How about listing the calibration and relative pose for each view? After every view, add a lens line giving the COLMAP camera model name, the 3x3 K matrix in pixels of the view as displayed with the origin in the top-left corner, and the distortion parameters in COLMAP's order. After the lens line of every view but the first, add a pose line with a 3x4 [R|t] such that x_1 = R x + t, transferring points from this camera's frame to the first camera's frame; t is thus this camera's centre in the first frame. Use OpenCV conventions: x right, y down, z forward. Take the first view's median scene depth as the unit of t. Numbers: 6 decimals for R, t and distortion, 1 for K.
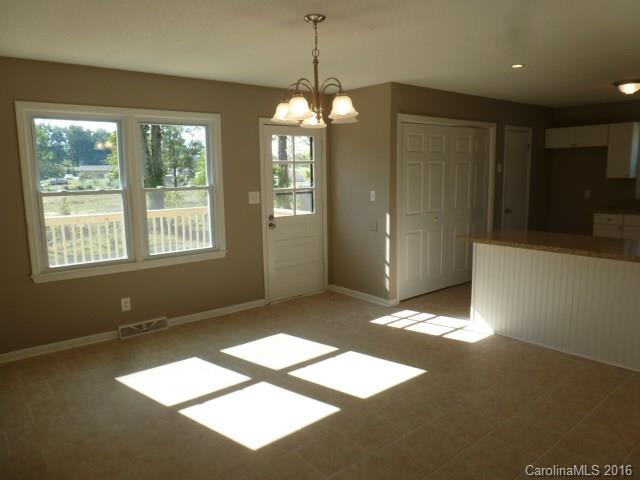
lens RADIAL K [[459.5, 0, 324.1], [0, 459.5, 242.2], [0, 0, 1]] dist [-0.075135, 0.036130]
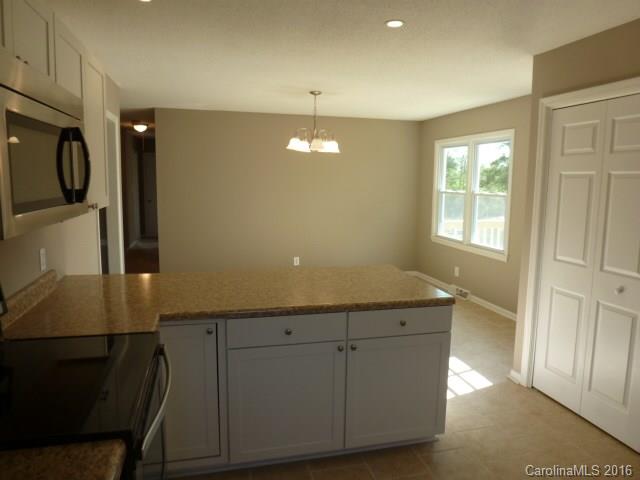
lens RADIAL K [[456.1, 0, 320.0], [0, 456.1, 240.0], [0, 0, 1]] dist [-0.043181, 0.001250]
pose [[-0.427397, 0.132733, -0.894267, 0.887287], [-0.137286, 0.968163, 0.209315, -0.174781], [0.893579, 0.212231, -0.395568, 0.997299]]
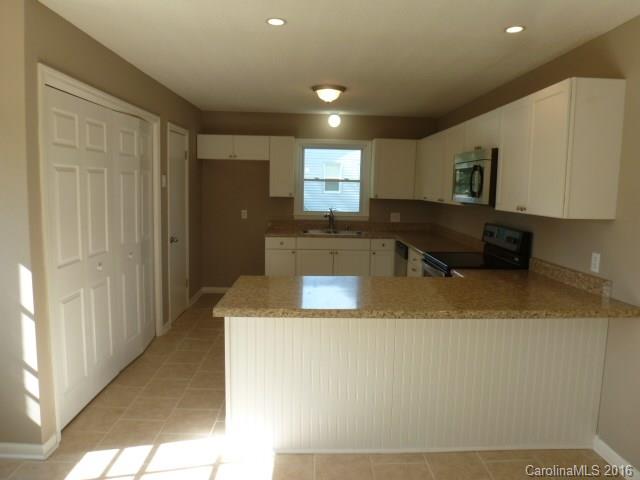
lens RADIAL K [[459.5, 0, 324.1], [0, 459.5, 242.2], [0, 0, 1]] dist [-0.075135, 0.036130]
pose [[0.598937, -0.062124, 0.798383, -0.046888], [0.083614, 0.996388, 0.014805, -0.072971], [-0.796419, 0.057888, 0.601968, 0.476158]]
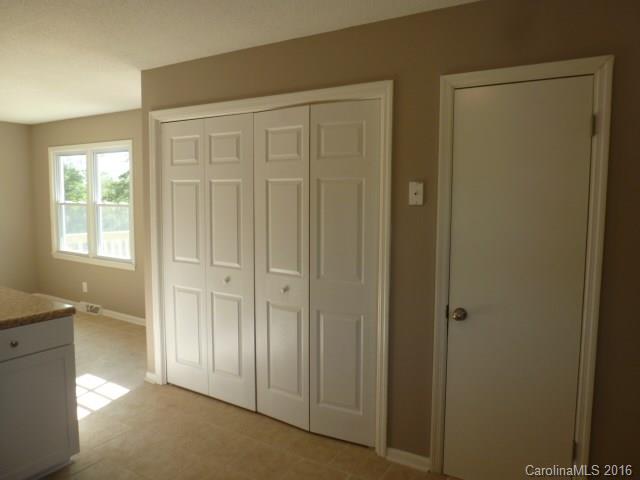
lens RADIAL K [[459.5, 0, 324.1], [0, 459.5, 242.2], [0, 0, 1]] dist [-0.075135, 0.036130]
pose [[0.329923, 0.113873, -0.937114, 0.908638], [-0.161031, 0.984937, 0.062991, -0.169487], [0.930172, 0.130123, 0.343291, 1.018028]]
